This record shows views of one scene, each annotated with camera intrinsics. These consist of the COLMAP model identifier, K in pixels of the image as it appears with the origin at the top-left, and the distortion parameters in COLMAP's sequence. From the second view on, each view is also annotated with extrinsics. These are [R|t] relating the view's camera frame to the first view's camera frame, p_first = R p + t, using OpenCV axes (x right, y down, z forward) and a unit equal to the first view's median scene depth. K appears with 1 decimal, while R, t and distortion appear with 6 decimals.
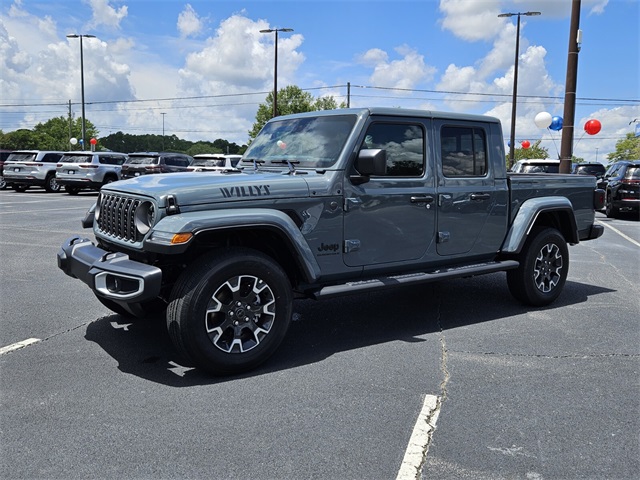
lens RADIAL K [[555.1, 0, 320.0], [0, 555.1, 238.6], [0, 0, 1]] dist [0.151291, -0.262733]
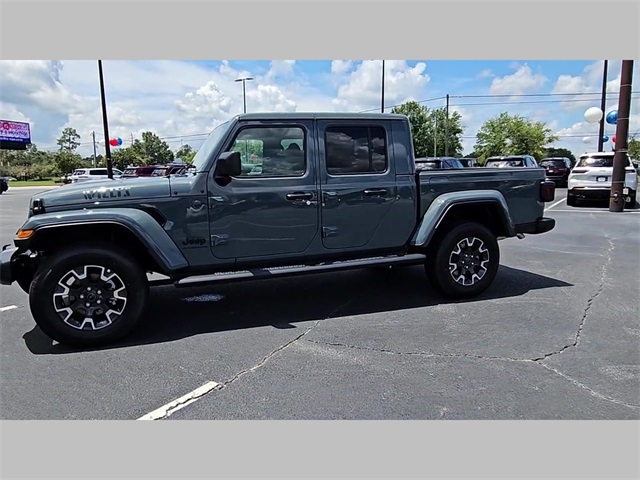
lens RADIAL K [[439.4, 0, 301.0], [0, 439.4, 240.6], [0, 0, 1]] dist [0.004349, -0.000368]
pose [[0.950049, 0.010005, -0.311941, 0.488162], [-0.000406, 0.999525, 0.030821, -0.013209], [0.312101, -0.029155, 0.949601, 0.214237]]
